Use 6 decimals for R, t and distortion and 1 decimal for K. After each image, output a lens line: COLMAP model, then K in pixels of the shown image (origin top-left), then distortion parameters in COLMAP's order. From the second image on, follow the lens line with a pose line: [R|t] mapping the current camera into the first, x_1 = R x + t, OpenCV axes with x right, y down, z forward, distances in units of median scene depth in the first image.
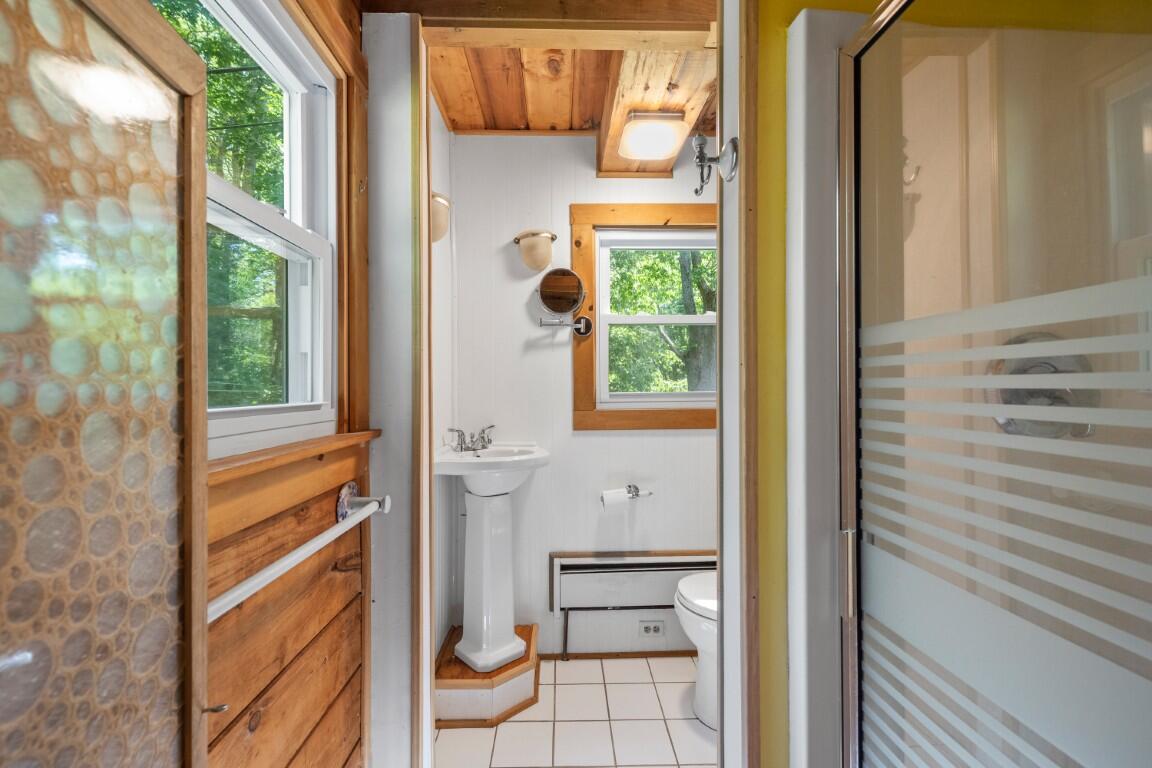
lens RADIAL K [[452.8, 0, 576.0], [0, 452.8, 384.0], [0, 0, 1]] dist [0.012839, 0.000043]
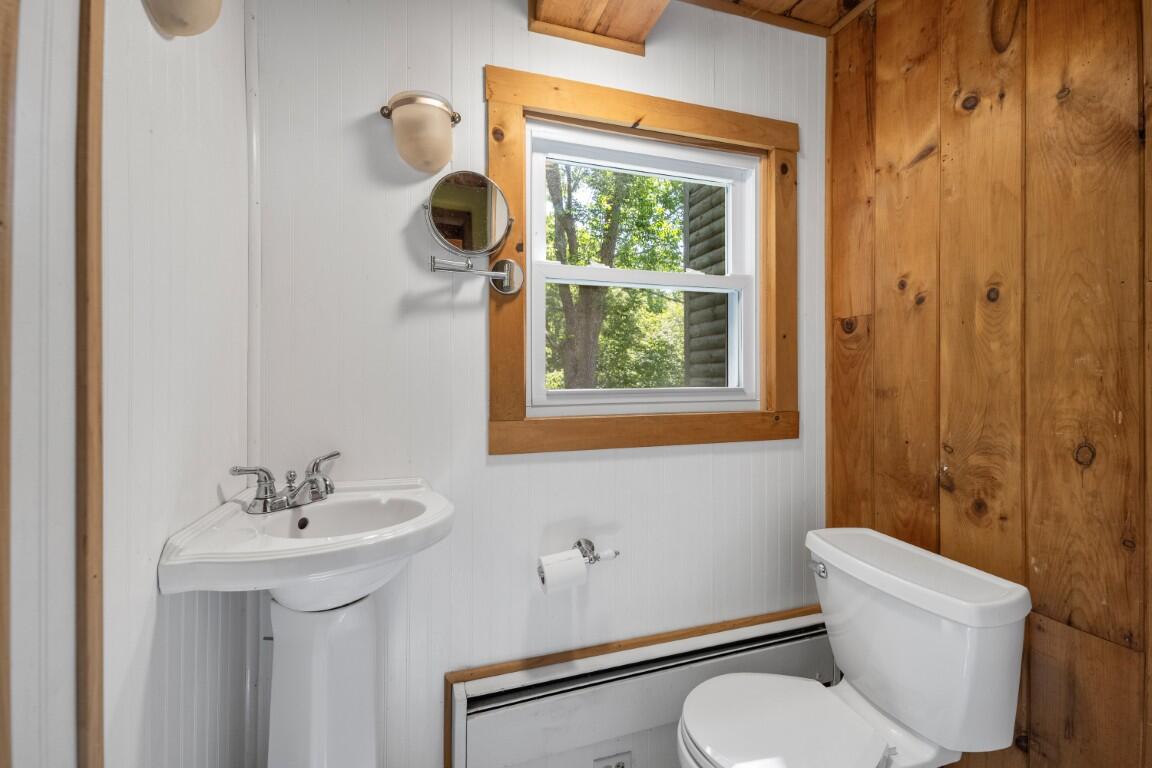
lens RADIAL K [[475.7, 0, 572.8], [0, 475.7, 375.5], [0, 0, 1]] dist [0.012369, 0.000039]
pose [[0.962462, 0.004495, 0.271380, -0.068569], [-0.003437, 0.999985, -0.004374, 0.002540], [-0.271396, 0.003277, 0.962462, 0.384031]]
